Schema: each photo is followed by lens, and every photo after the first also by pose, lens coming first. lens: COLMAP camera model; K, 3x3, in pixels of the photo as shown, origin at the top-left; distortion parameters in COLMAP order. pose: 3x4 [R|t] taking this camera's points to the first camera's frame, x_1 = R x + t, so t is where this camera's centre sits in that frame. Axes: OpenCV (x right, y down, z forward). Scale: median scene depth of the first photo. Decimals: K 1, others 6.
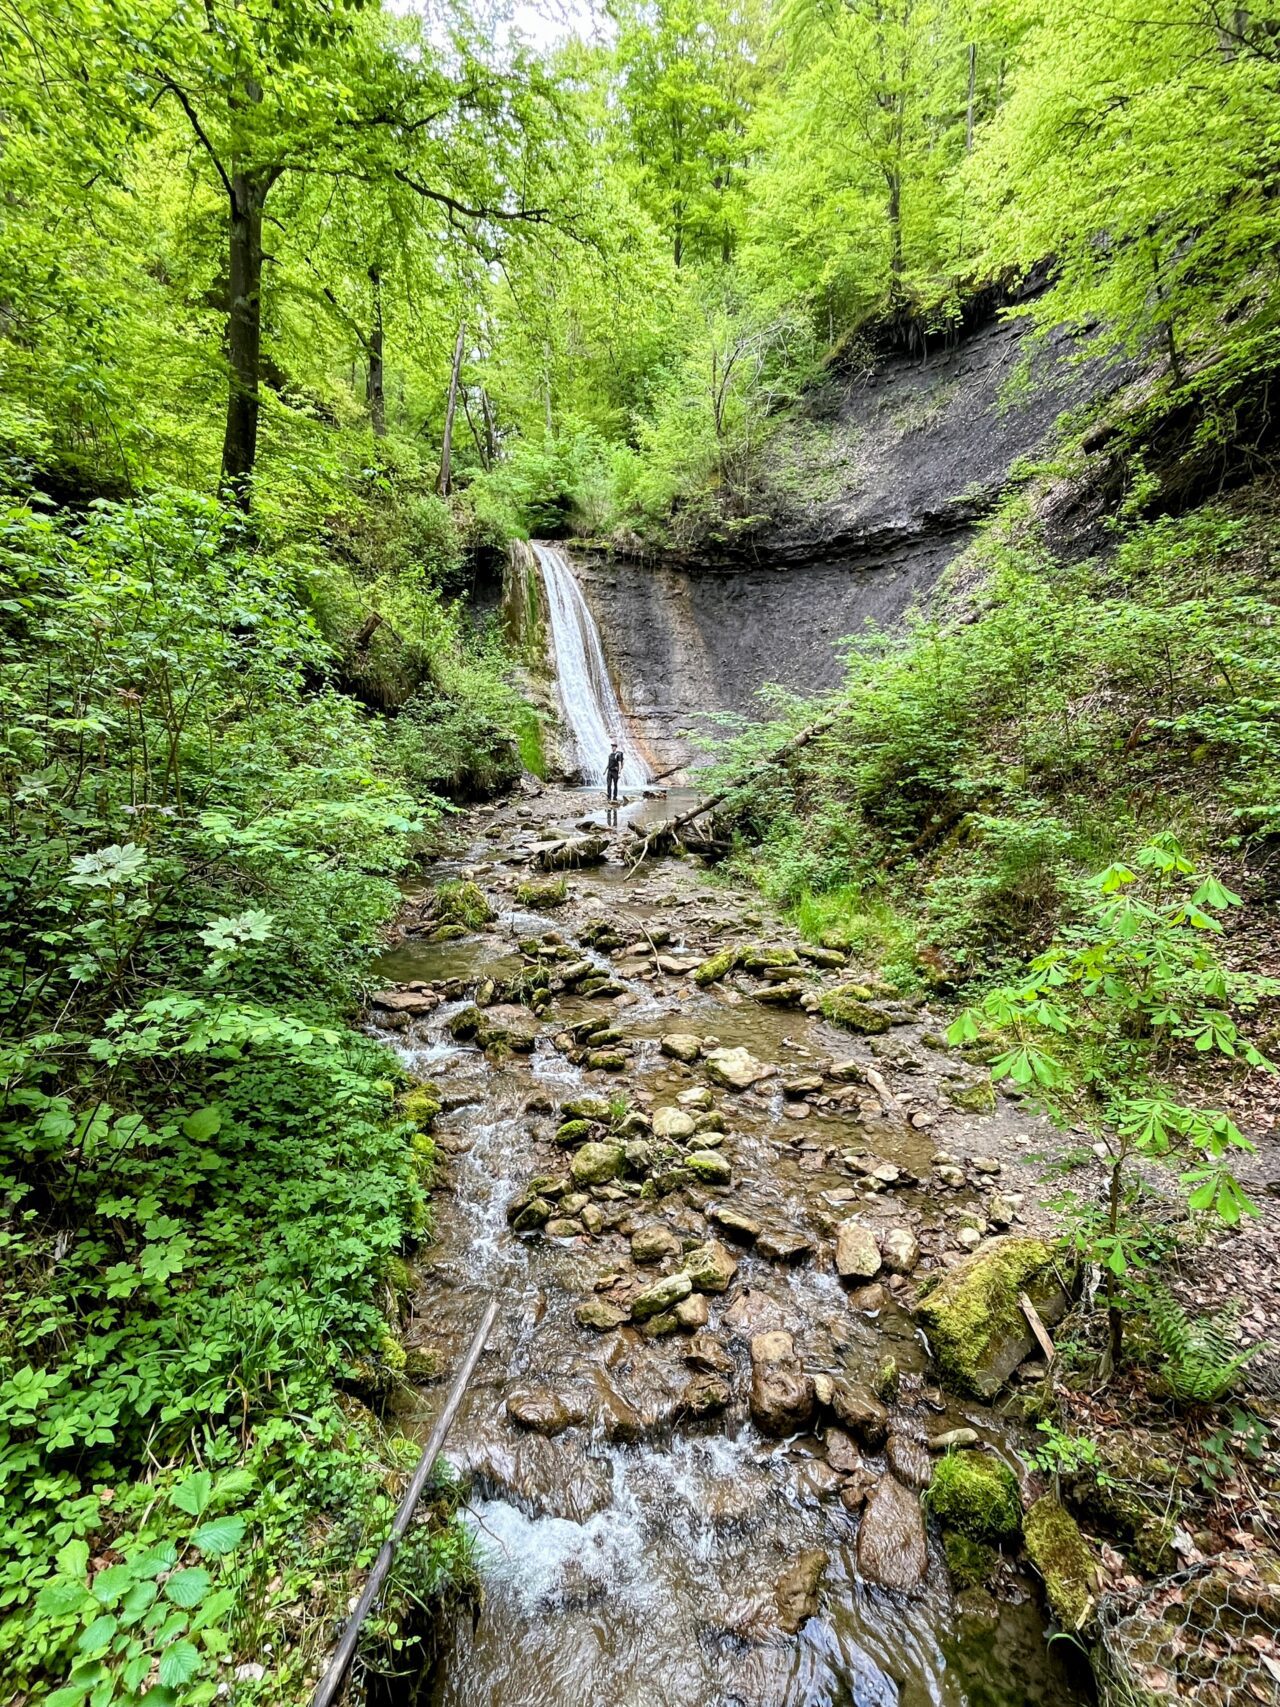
lens RADIAL K [[797.5, 0, 638.7], [0, 797.5, 853.5], [0, 0, 1]] dist [-0.001529, -0.000565]
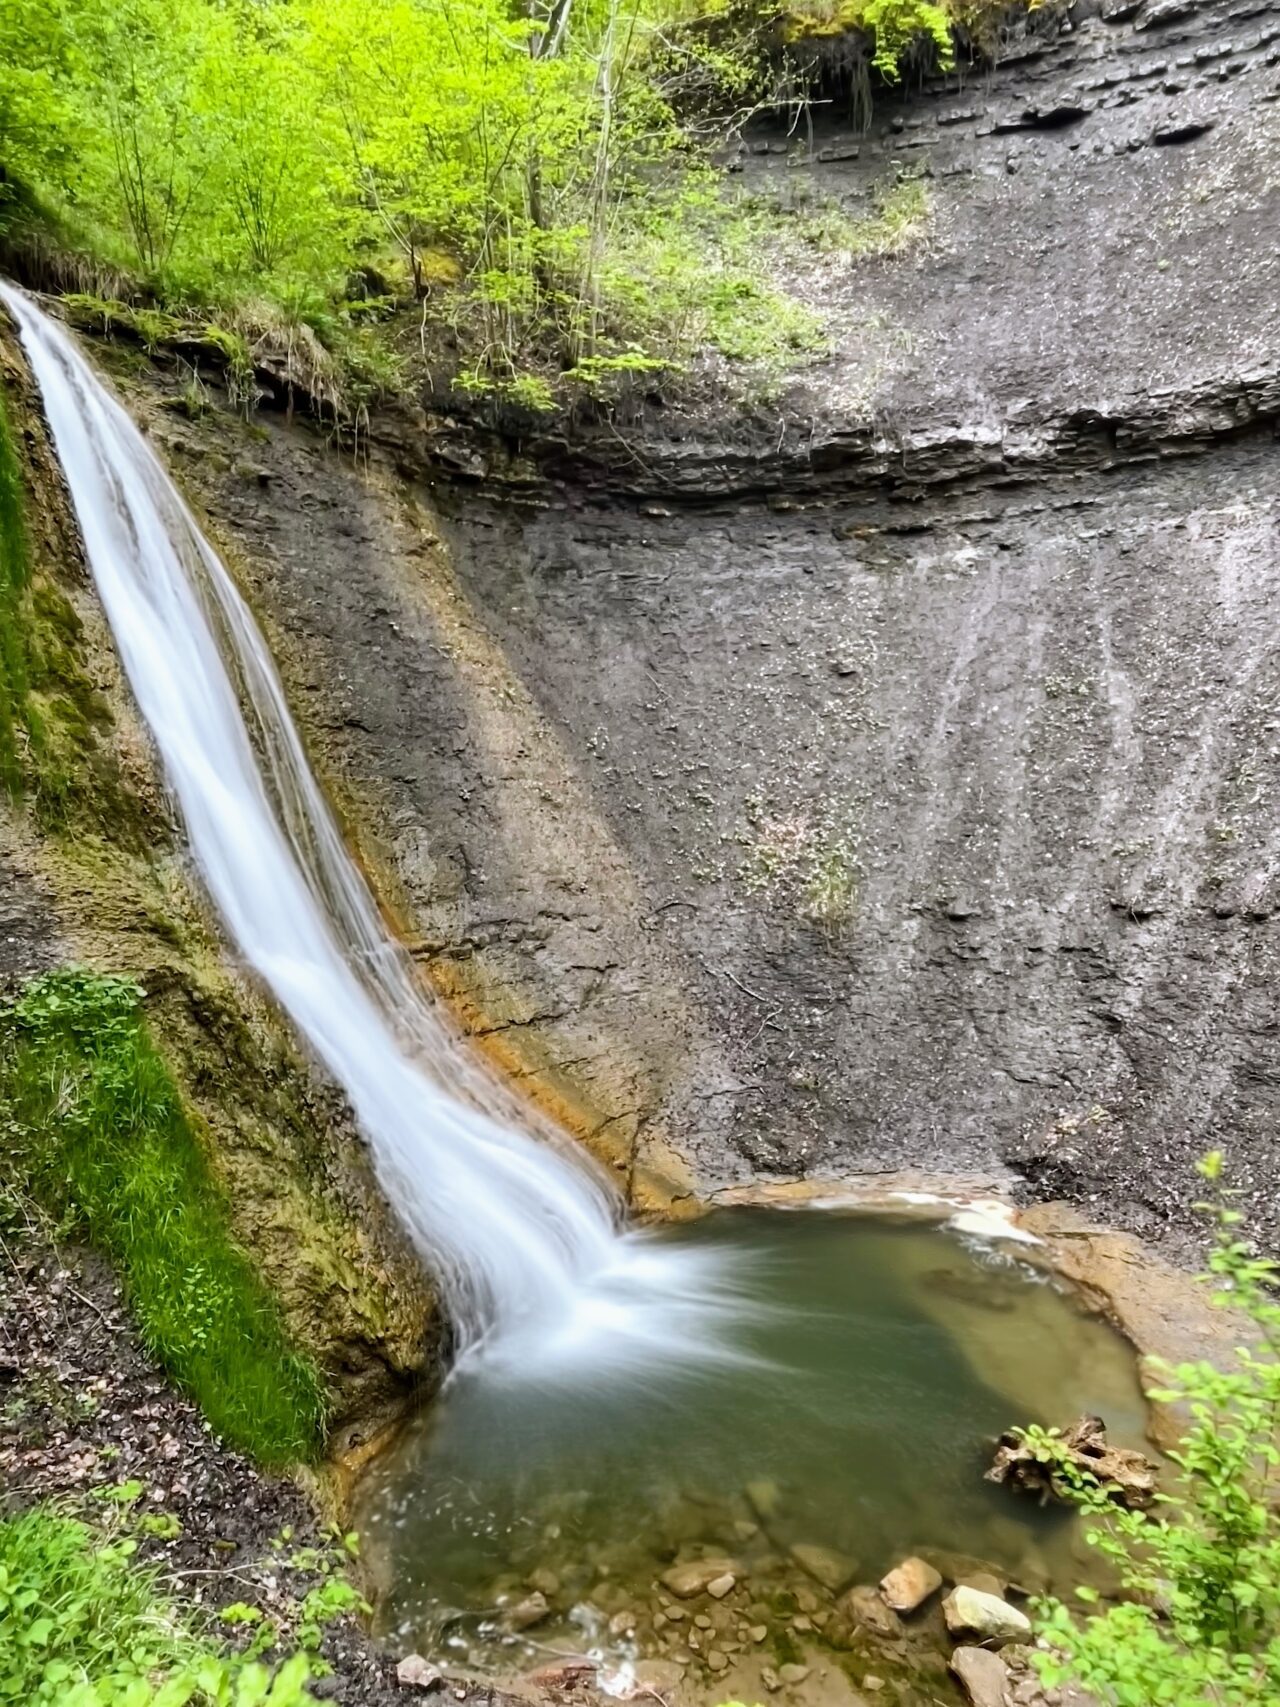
lens RADIAL K [[1069.2, 0, 637.5], [0, 1069.2, 847.8], [0, 0, 1]] dist [0.002783, -0.009378]
pose [[0.786037, -0.059840, 0.615276, -0.172719], [0.123202, 0.990501, -0.061062, -0.172782], [-0.605777, 0.123800, 0.785943, 0.652898]]
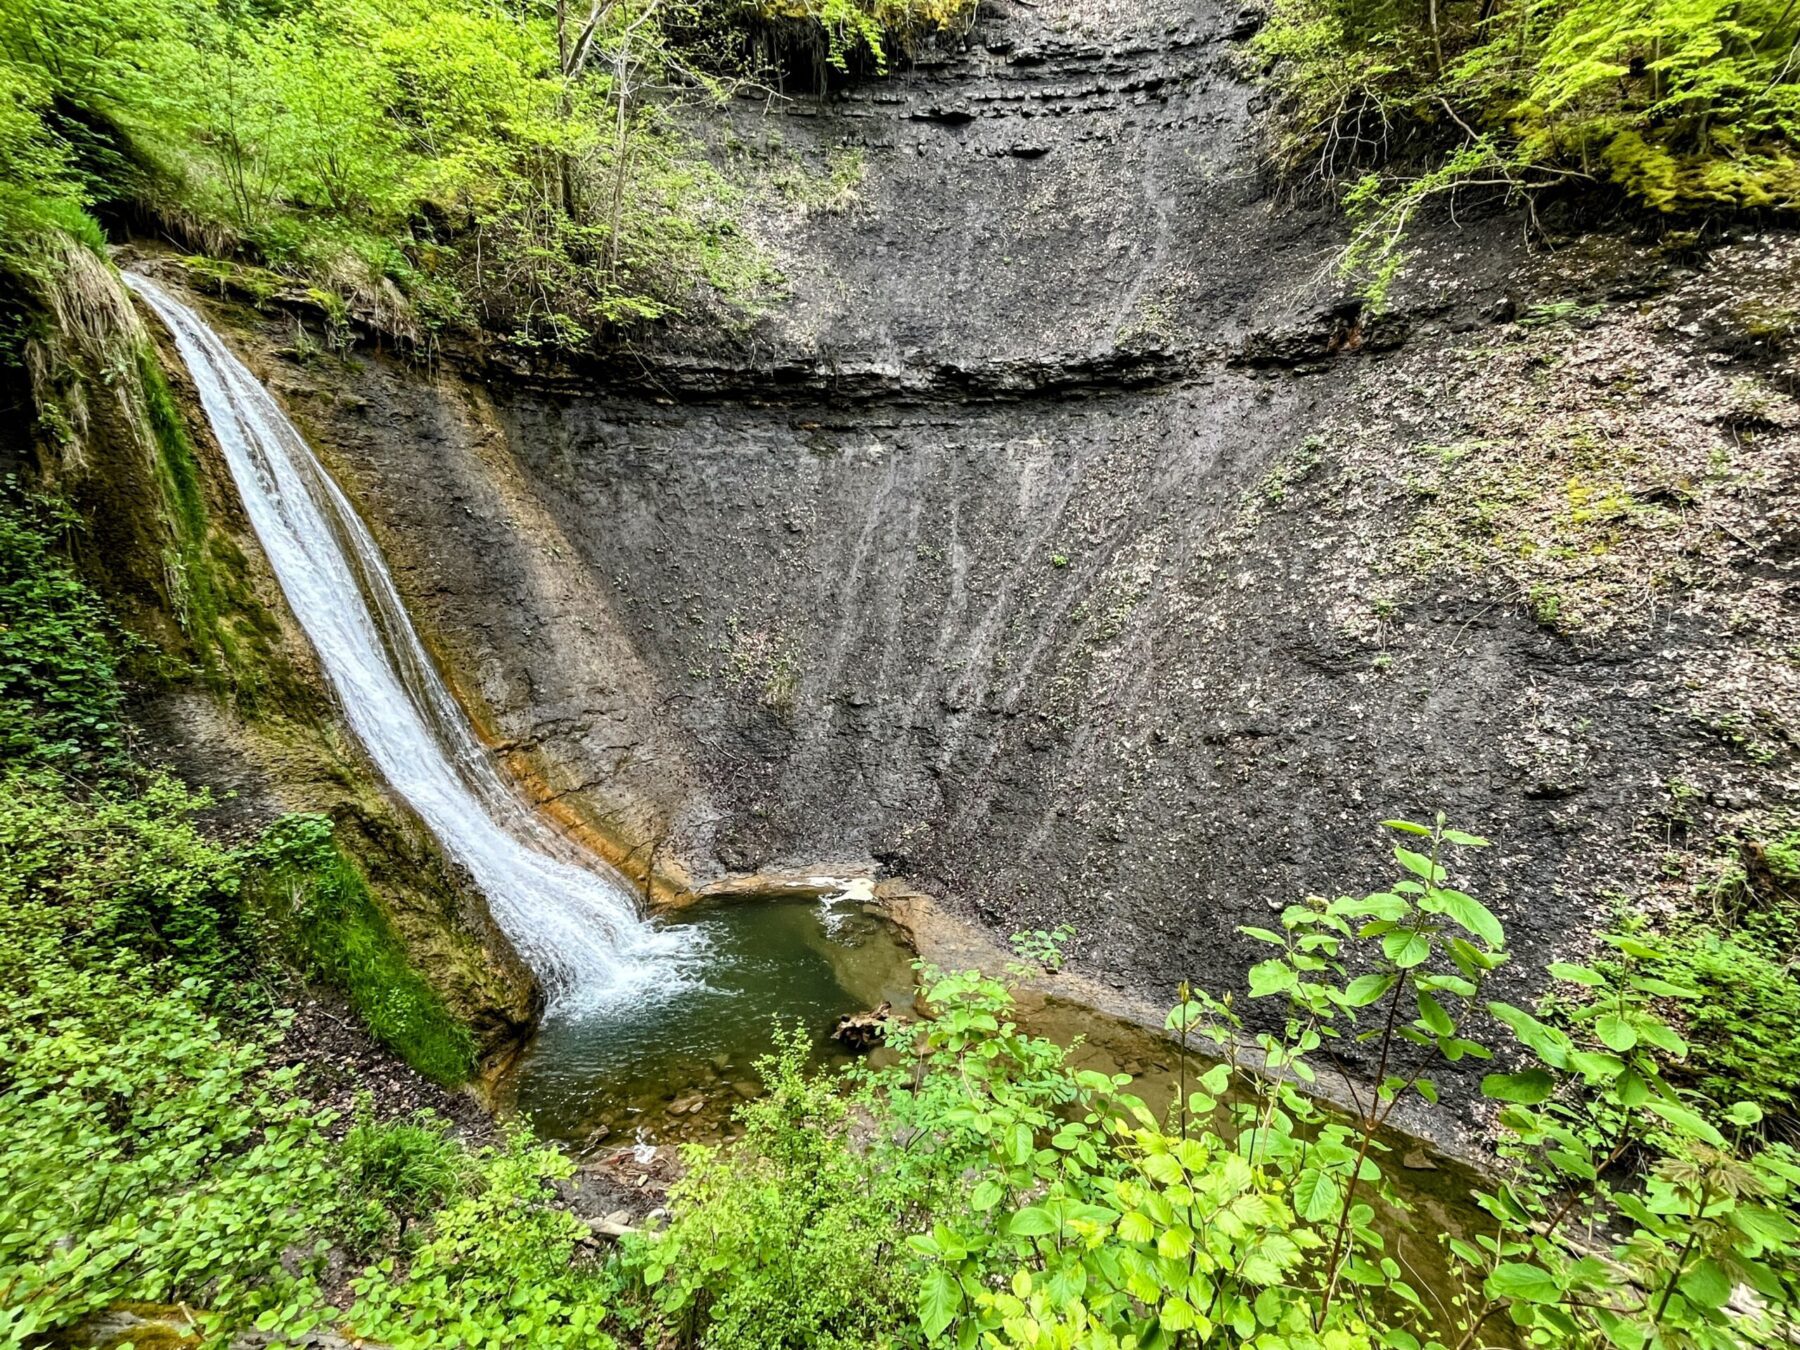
lens RADIAL K [[840.9, 0, 905.0], [0, 840.9, 664.5], [0, 0, 1]] dist [-0.001529, -0.000565]
pose [[0.578283, -0.146106, 0.802647, -0.228793], [0.107586, 0.988898, 0.102496, -0.233607], [-0.808711, 0.027082, 0.587582, 0.566315]]
